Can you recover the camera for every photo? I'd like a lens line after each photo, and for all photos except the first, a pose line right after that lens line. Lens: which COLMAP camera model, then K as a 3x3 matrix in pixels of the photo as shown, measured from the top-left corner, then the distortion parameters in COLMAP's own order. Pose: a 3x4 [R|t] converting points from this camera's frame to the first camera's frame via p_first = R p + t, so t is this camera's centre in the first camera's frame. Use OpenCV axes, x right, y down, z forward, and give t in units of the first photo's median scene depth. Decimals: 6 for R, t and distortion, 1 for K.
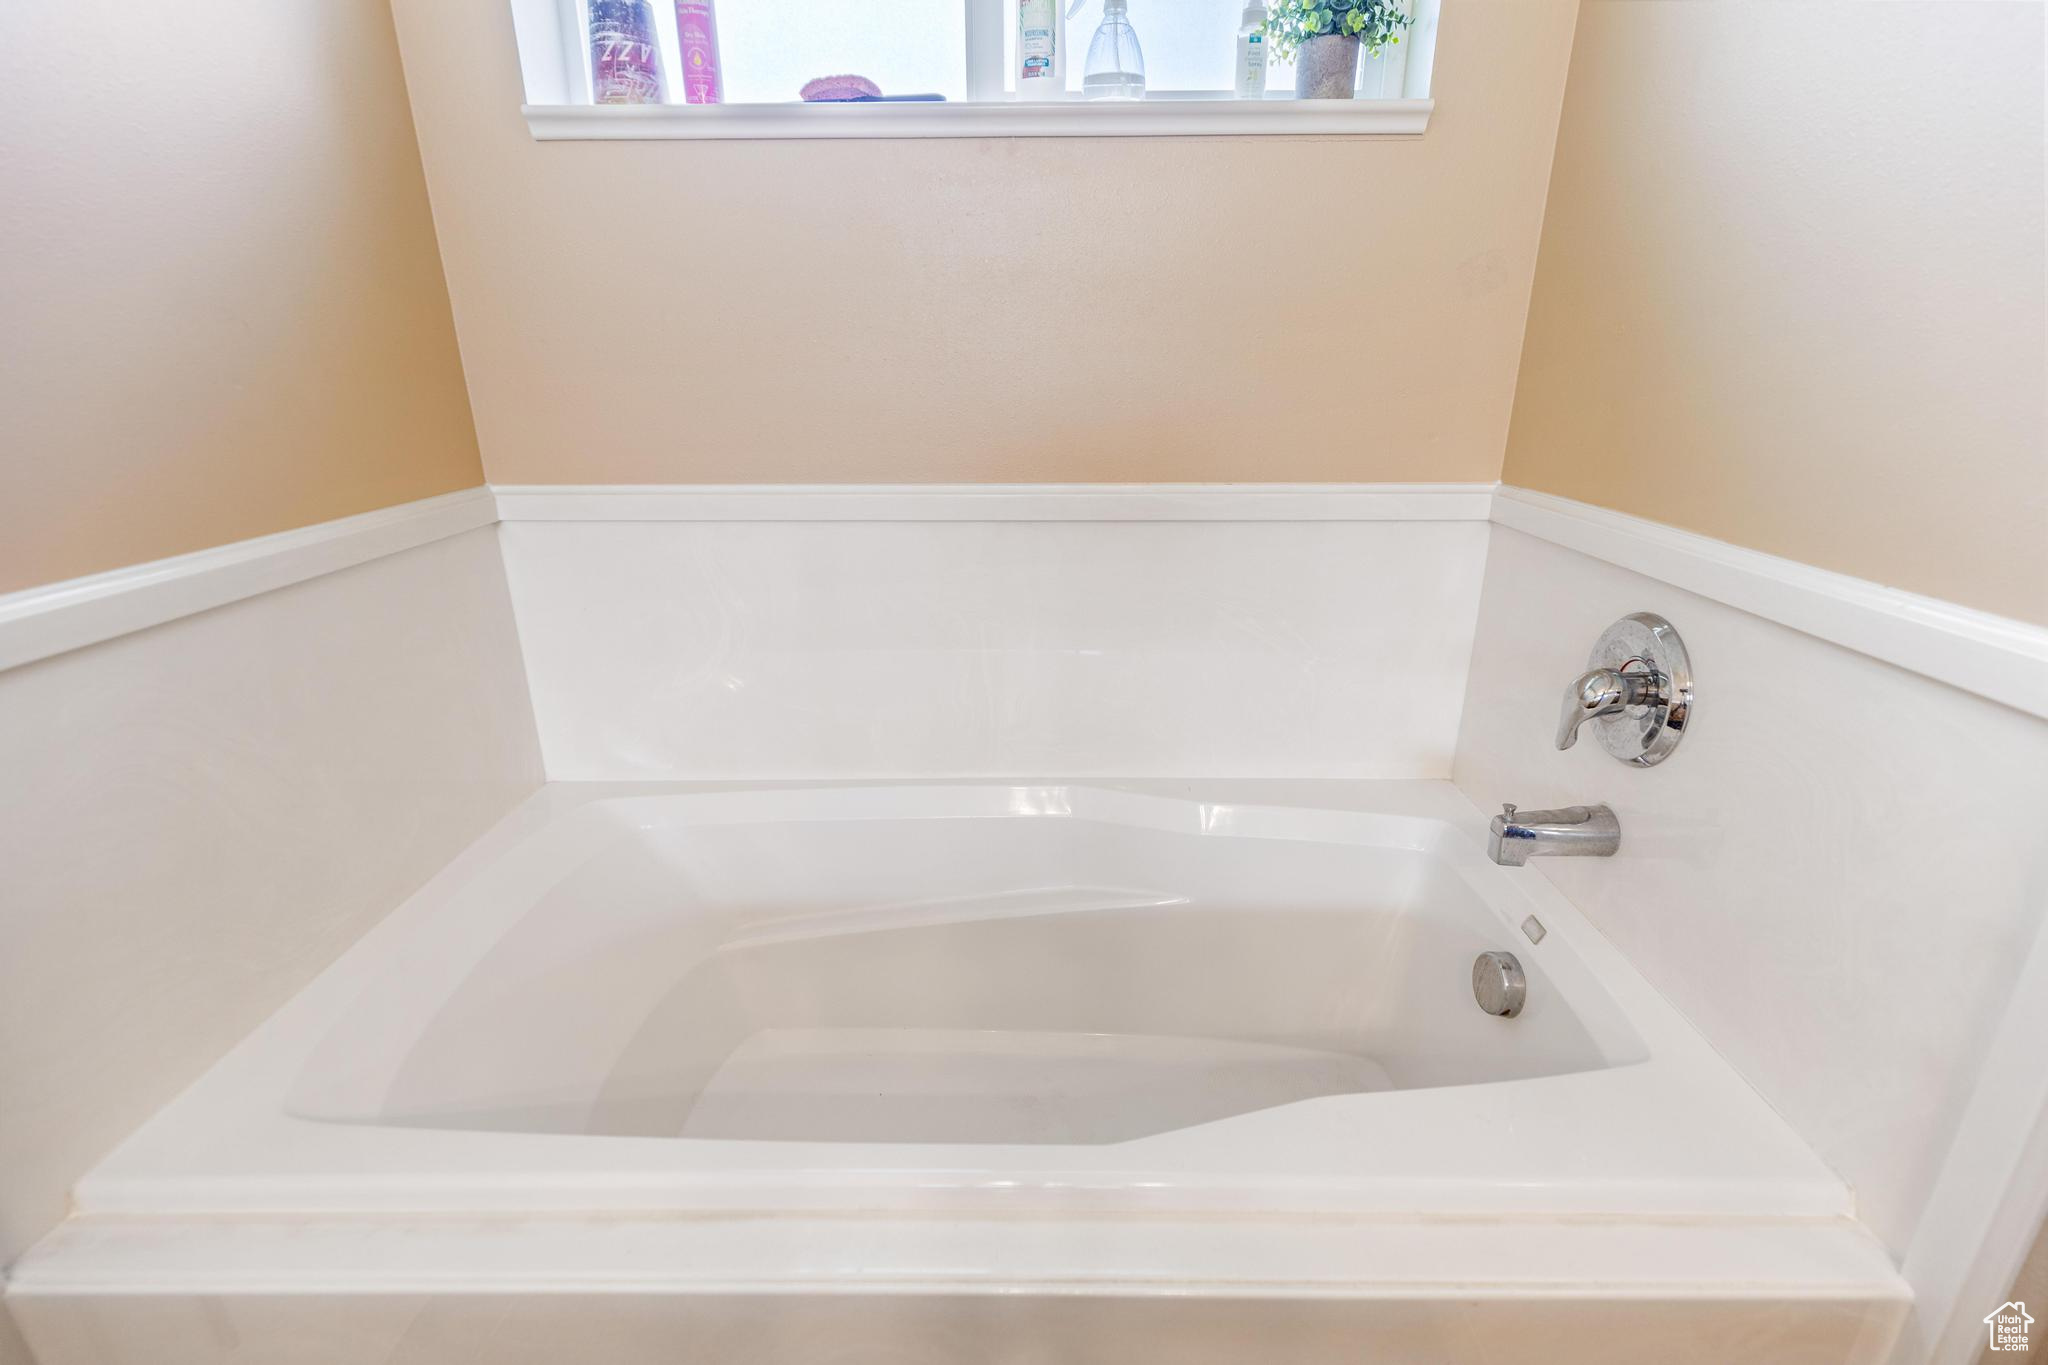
lens RADIAL K [[929.6, 0, 1027.2], [0, 929.6, 677.0], [0, 0, 1]] dist [0.006275, -0.001127]
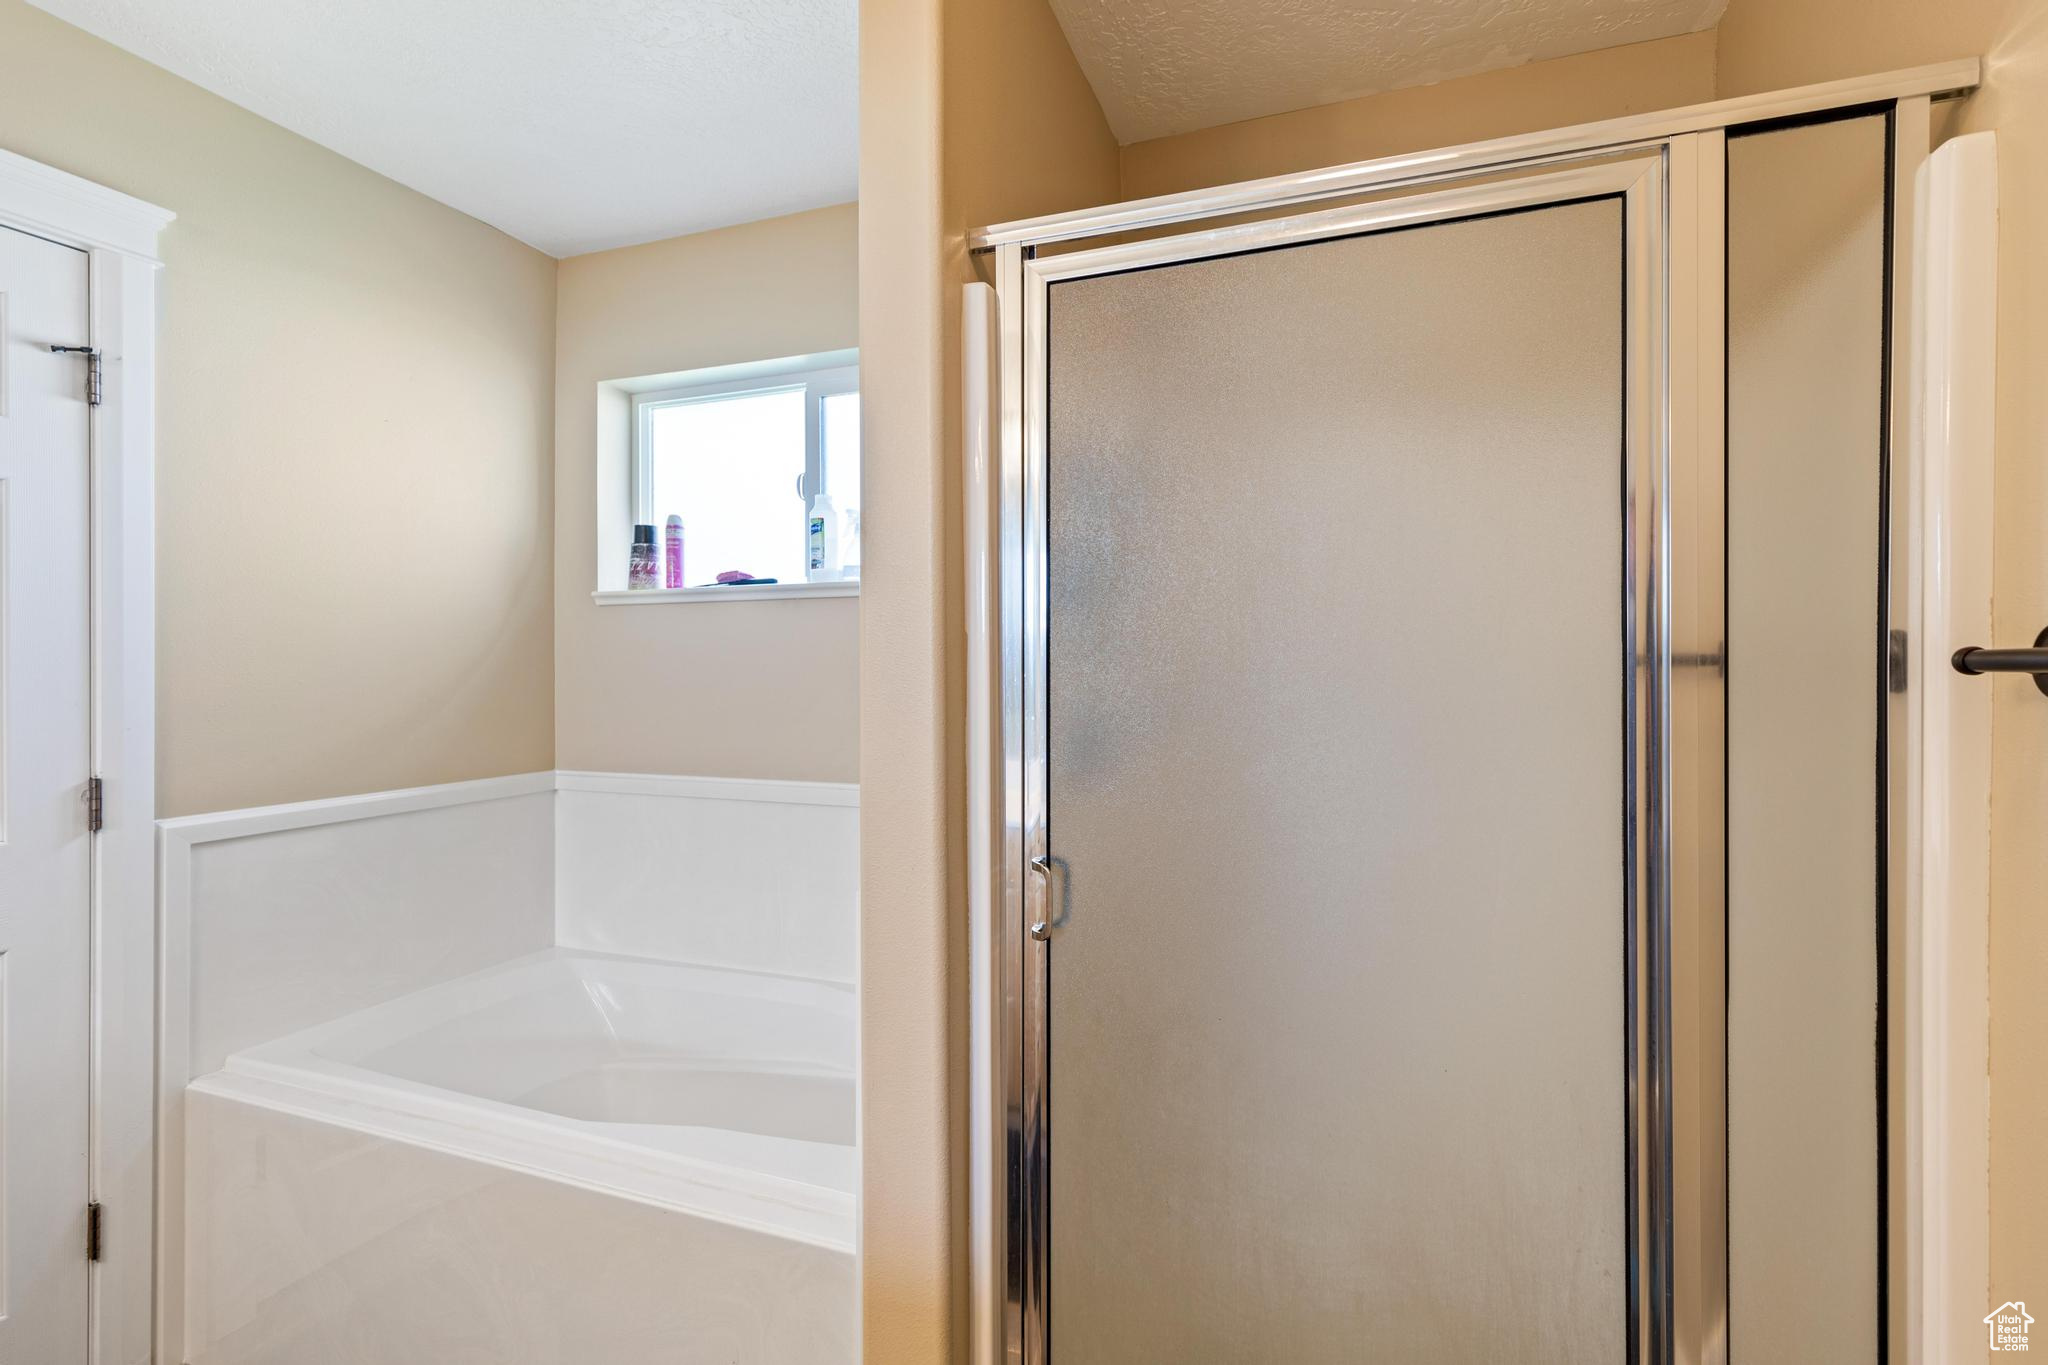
lens RADIAL K [[929.6, 0, 1020.5], [0, 929.6, 679.5], [0, 0, 1]] dist [0.006275, -0.001127]
pose [[0.941494, 0.005563, -0.336983, 1.017785], [-0.114965, 0.945195, -0.305596, 0.091687], [0.316815, 0.326458, 0.890536, -0.463523]]
